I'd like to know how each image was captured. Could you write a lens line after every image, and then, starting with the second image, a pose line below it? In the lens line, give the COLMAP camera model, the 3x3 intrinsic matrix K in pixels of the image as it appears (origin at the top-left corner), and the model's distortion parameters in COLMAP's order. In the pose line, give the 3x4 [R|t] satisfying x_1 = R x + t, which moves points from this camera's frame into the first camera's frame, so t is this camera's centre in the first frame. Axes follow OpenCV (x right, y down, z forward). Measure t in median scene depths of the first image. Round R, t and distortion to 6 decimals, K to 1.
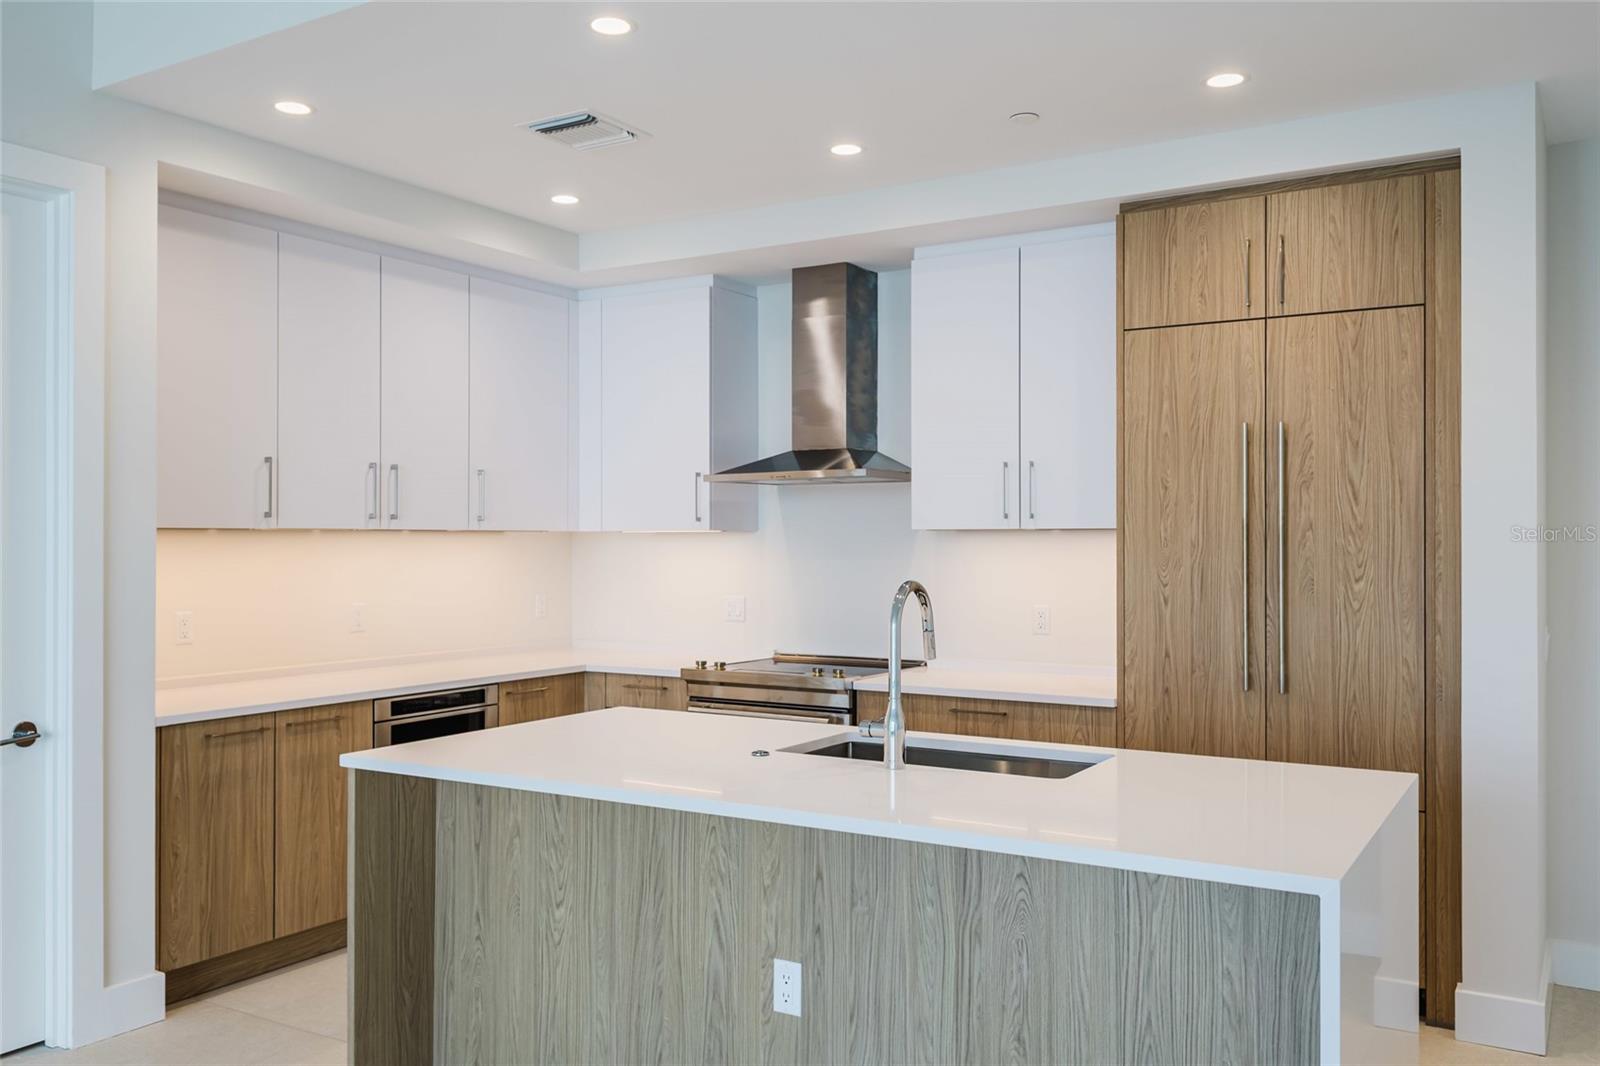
lens RADIAL K [[1302.1, 0, 807.0], [0, 1302.1, 530.1], [0, 0, 1]] dist [0.007164, 0.000479]
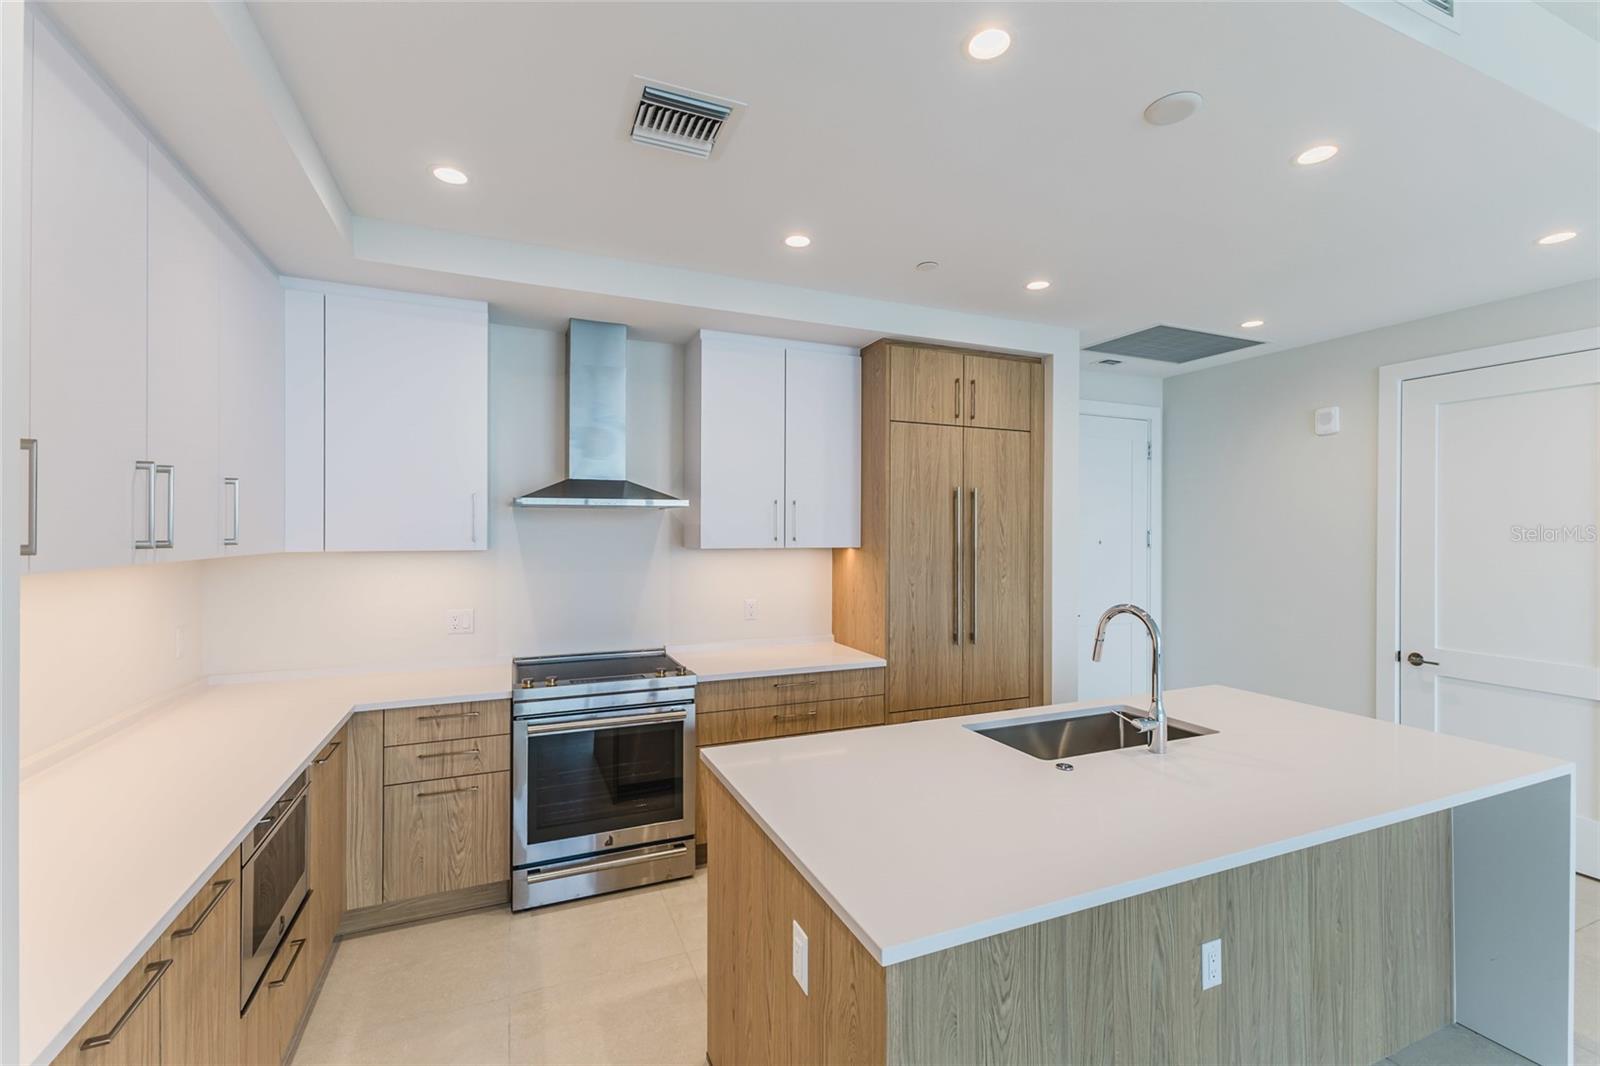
lens RADIAL K [[687.6, 0, 805.0], [0, 687.6, 527.4], [0, 0, 1]] dist [0.006567, -0.000044]
pose [[0.578331, 0.006229, 0.815778, -0.499033], [-0.010685, 0.999943, -0.000061, -0.027147], [-0.815732, -0.008681, 0.578365, 0.634537]]
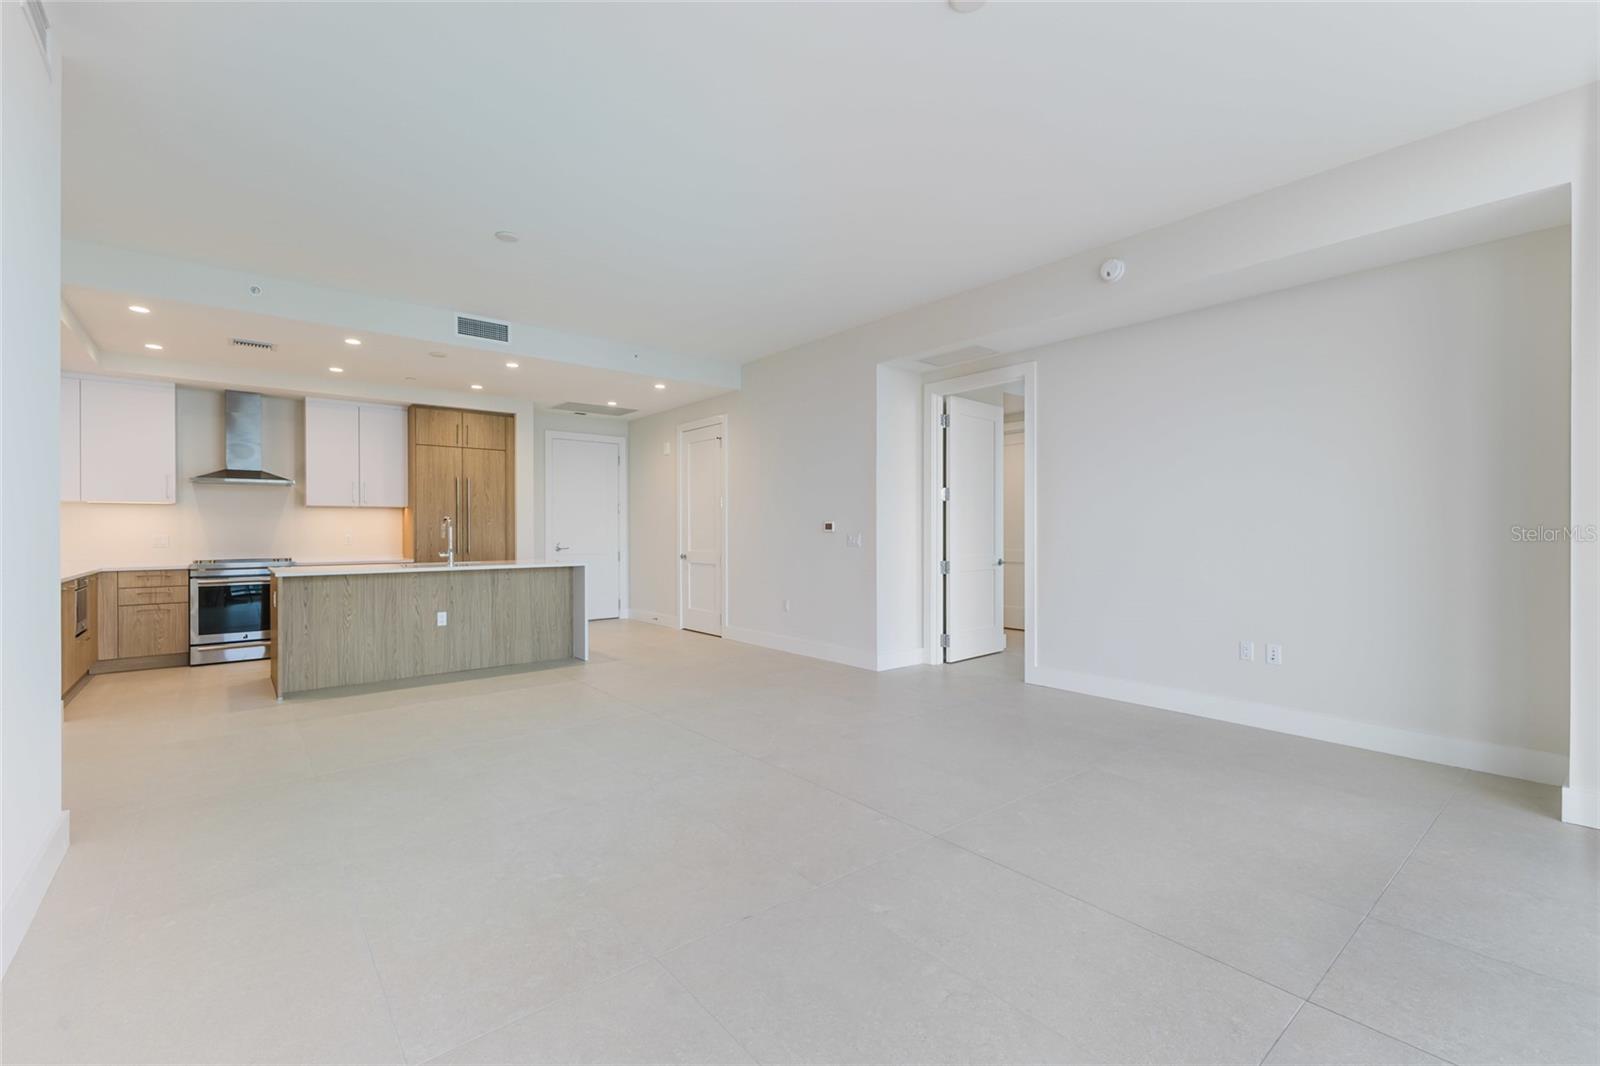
lens RADIAL K [[687.6, 0, 805.0], [0, 687.6, 527.4], [0, 0, 1]] dist [0.006567, -0.000044]
pose [[0.322656, 0.004110, 0.946507, -1.087758], [-0.004132, 0.999987, -0.002934, 0.053299], [-0.946507, -0.002964, 0.322669, -0.464778]]
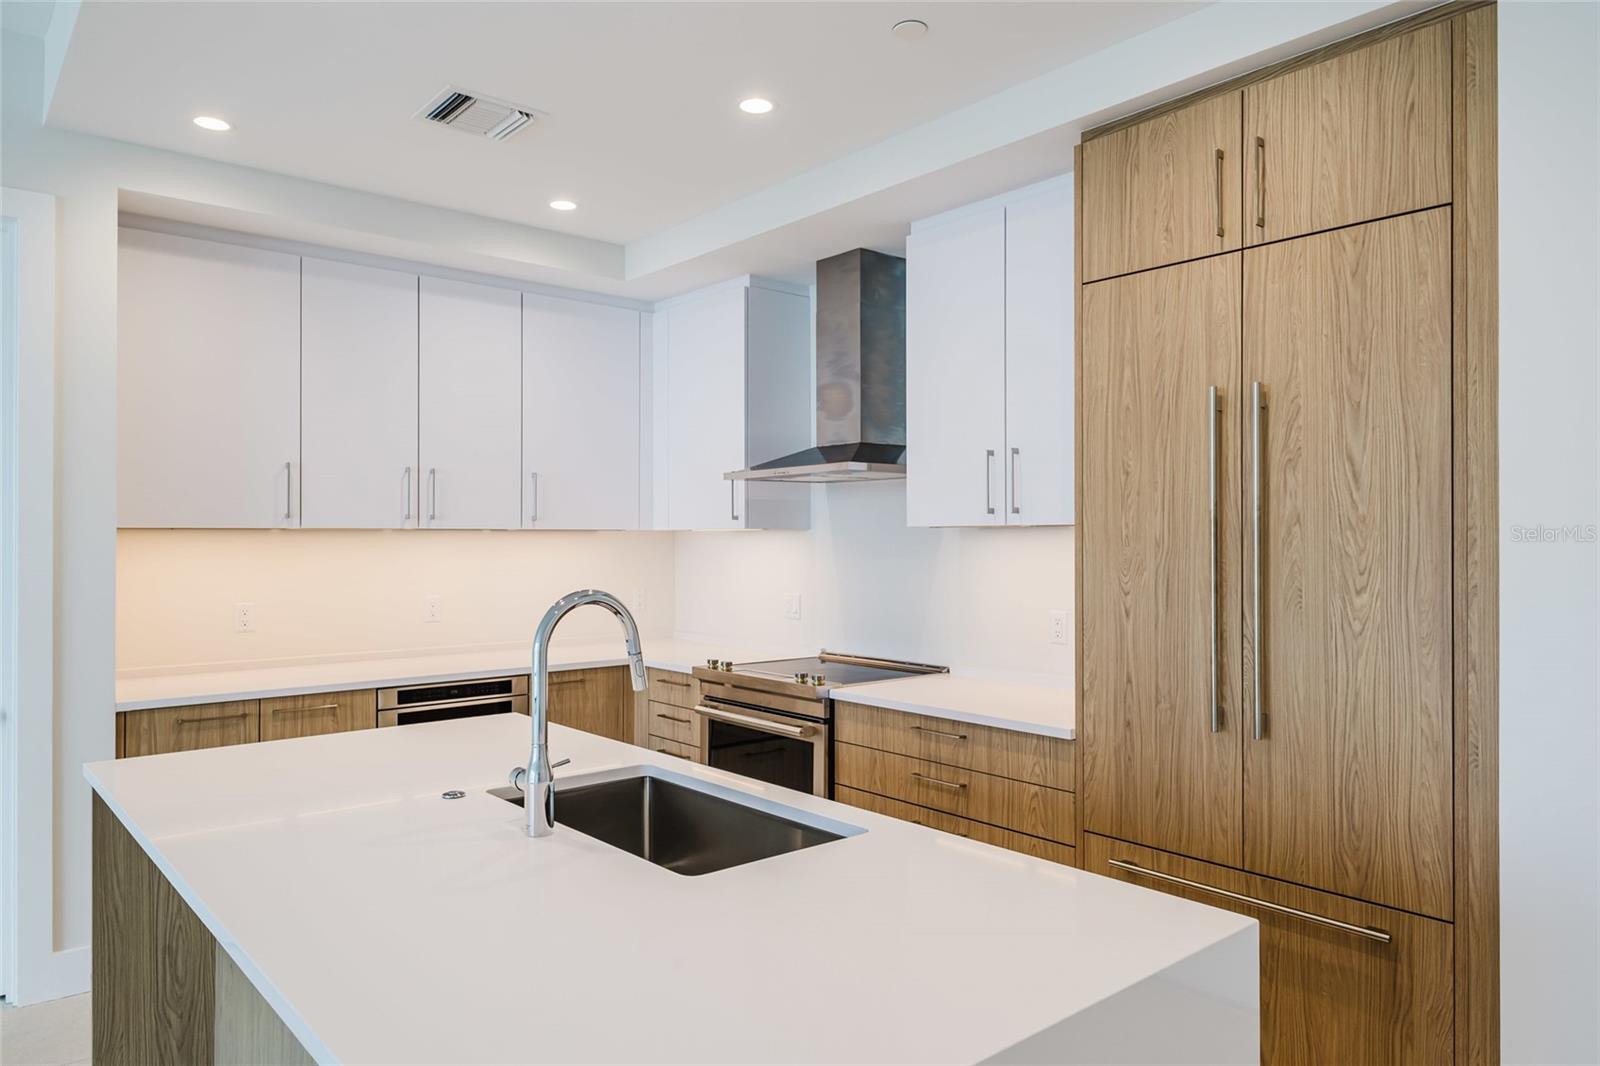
lens RADIAL K [[1044.7, 0, 808.1], [0, 1044.7, 530.6], [0, 0, 1]] dist [0.003493, 0.000802]
pose [[0.951663, -0.003246, -0.307127, 0.292270], [0.003291, 0.999995, -0.000370, 0.002852], [0.307126, -0.000658, 0.951669, 0.328259]]
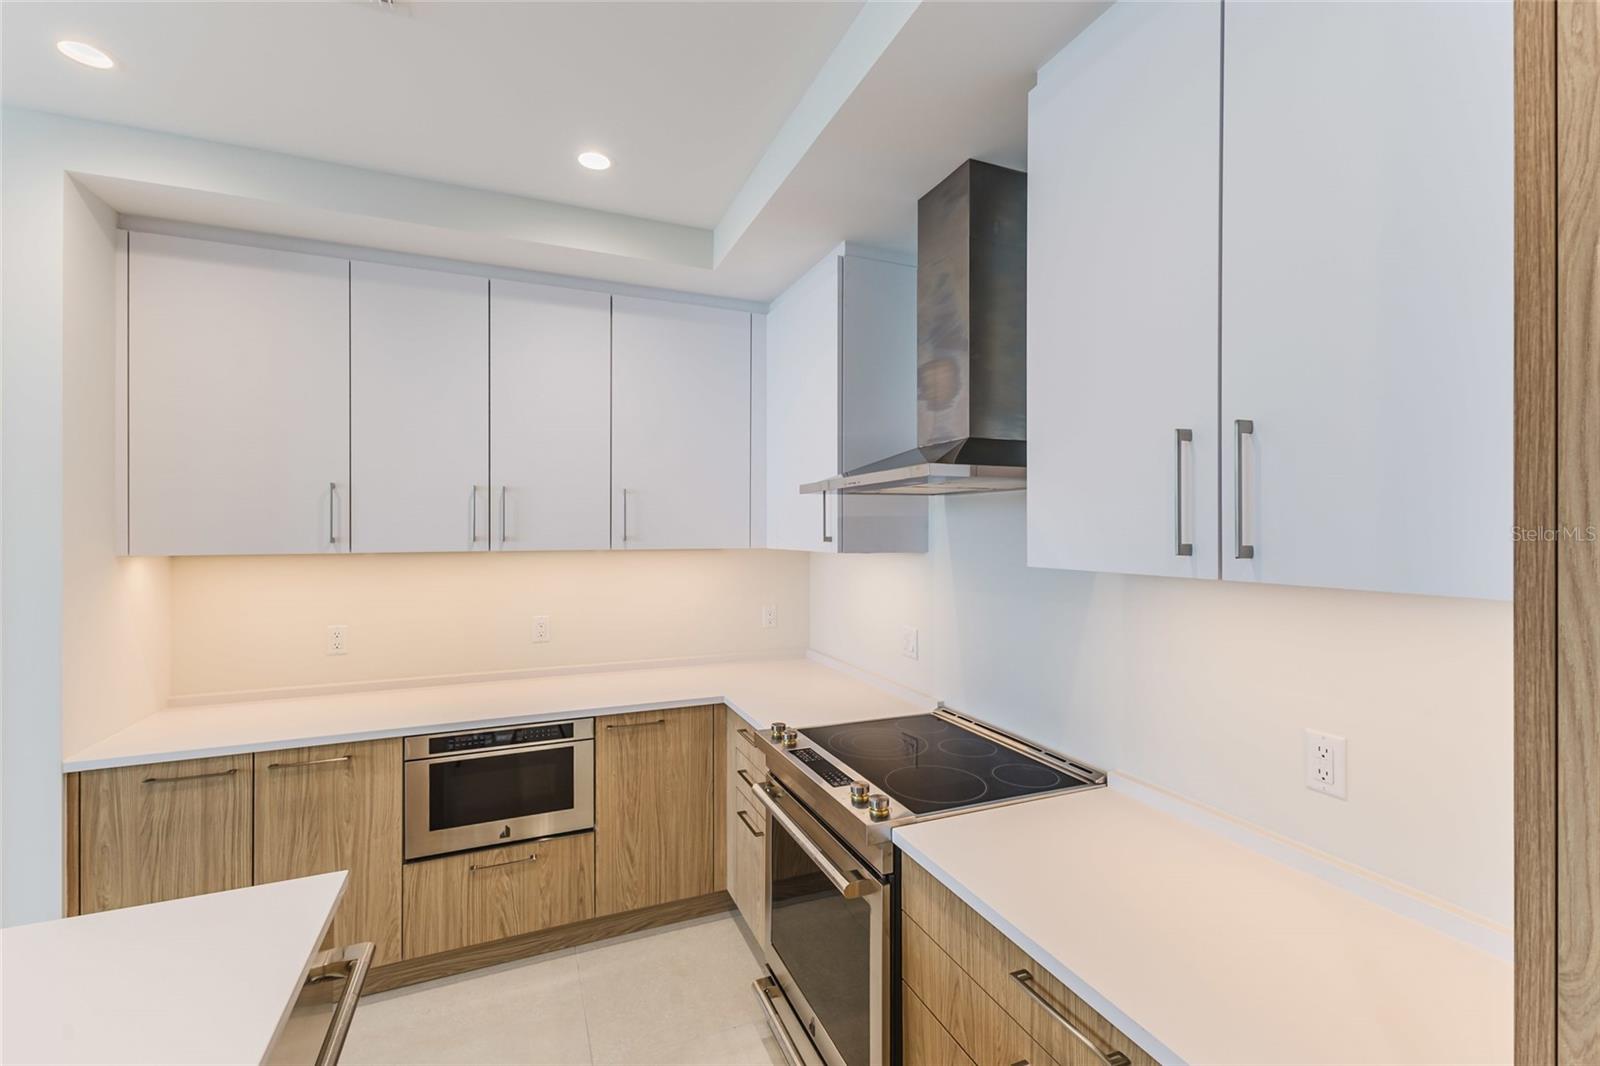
lens RADIAL K [[687.6, 0, 805.0], [0, 687.6, 527.4], [0, 0, 1]] dist [0.006567, -0.000044]
pose [[0.814673, -0.003020, -0.579913, 0.212239], [0.005849, 0.999978, 0.003009, -0.023045], [0.579892, -0.005843, 0.814673, 0.844978]]
